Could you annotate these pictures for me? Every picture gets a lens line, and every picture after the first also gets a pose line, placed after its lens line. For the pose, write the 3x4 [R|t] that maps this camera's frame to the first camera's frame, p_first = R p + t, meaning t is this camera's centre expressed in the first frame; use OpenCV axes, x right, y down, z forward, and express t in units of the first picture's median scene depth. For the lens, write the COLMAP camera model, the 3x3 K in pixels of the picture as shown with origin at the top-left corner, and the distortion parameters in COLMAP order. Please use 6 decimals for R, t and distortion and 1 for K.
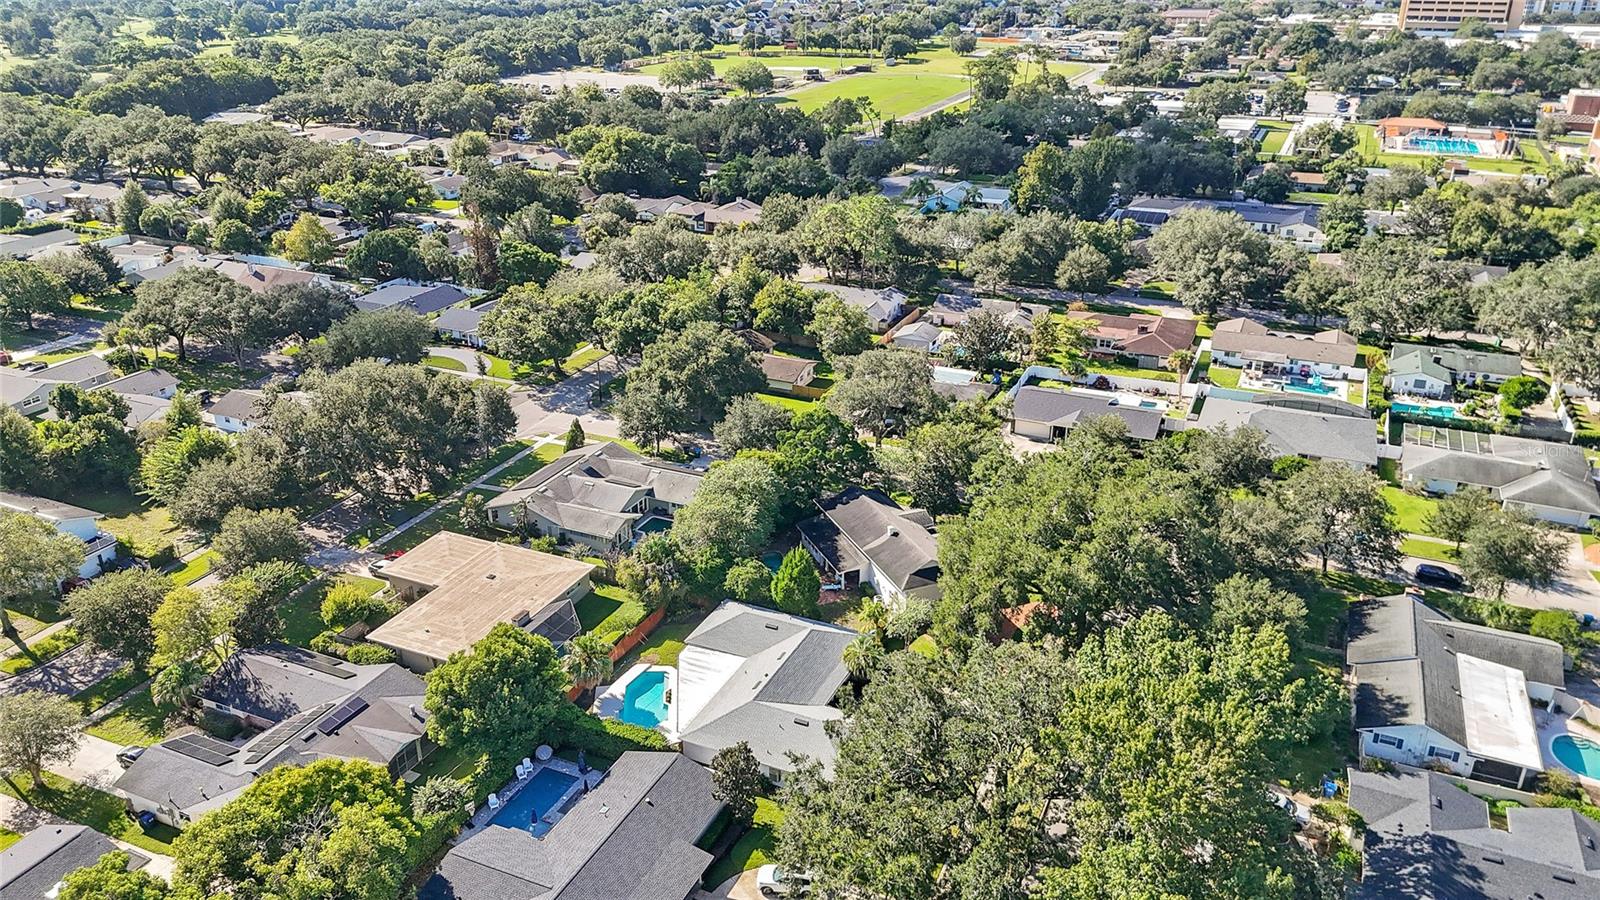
lens RADIAL K [[1168.7, 0, 800.0], [0, 1168.7, 450.0], [0, 0, 1]] dist [0.072297, -0.084808]
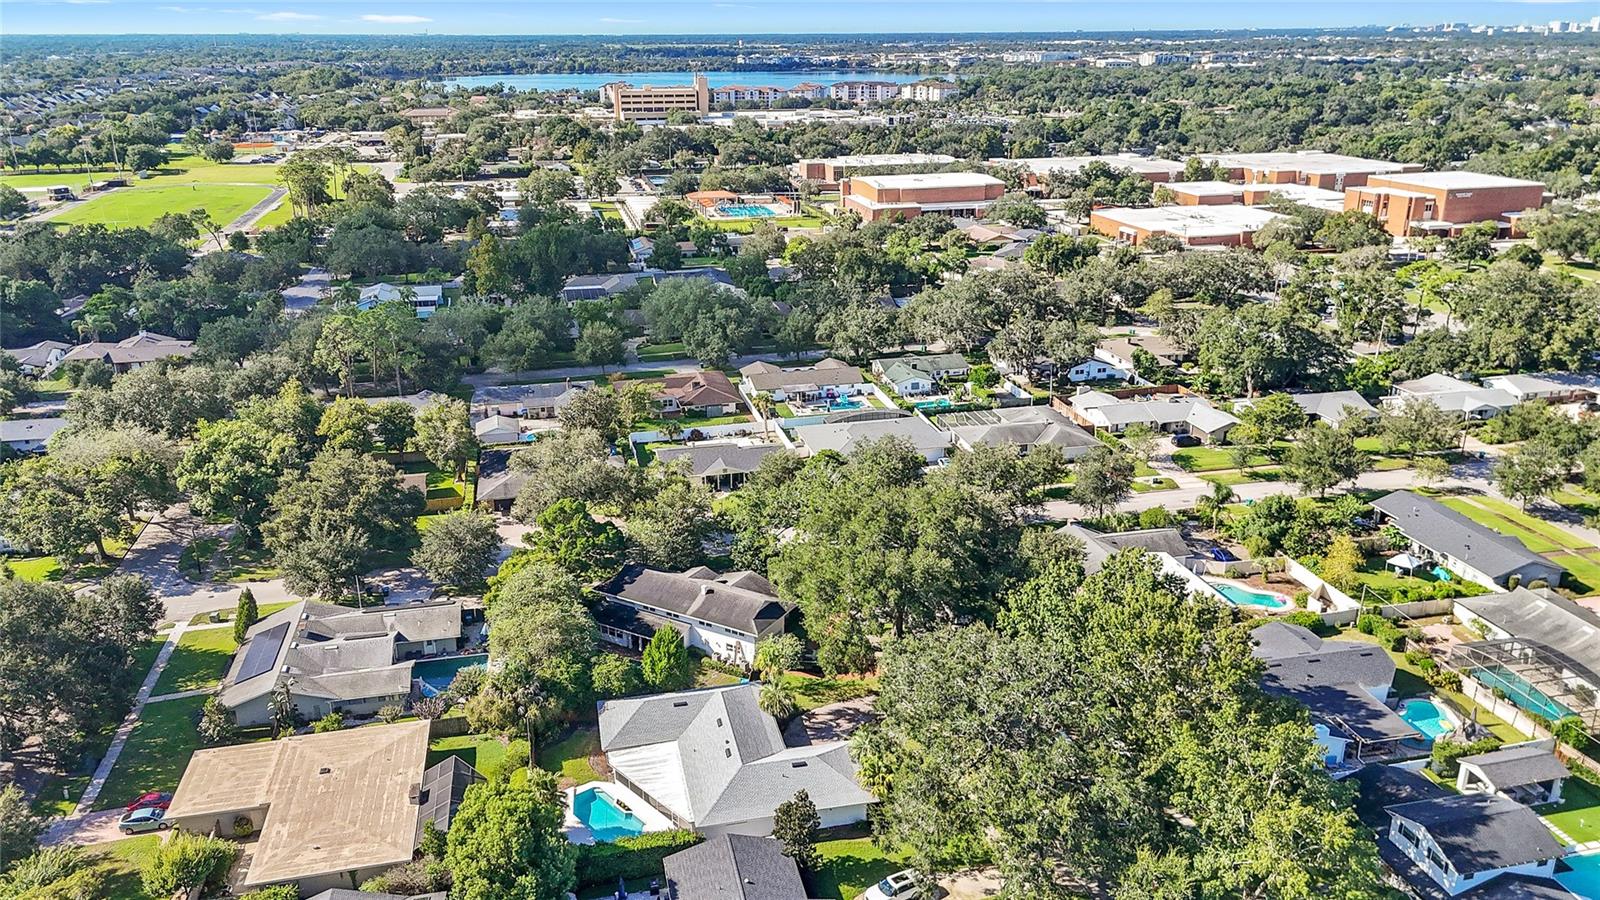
lens RADIAL K [[1168.7, 0, 800.0], [0, 1168.7, 450.0], [0, 0, 1]] dist [0.072297, -0.084808]
pose [[0.796203, -0.204916, 0.569272, -0.296274], [0.247343, 0.968924, 0.002833, -0.023710], [-0.552161, 0.138550, 0.822145, 0.053862]]
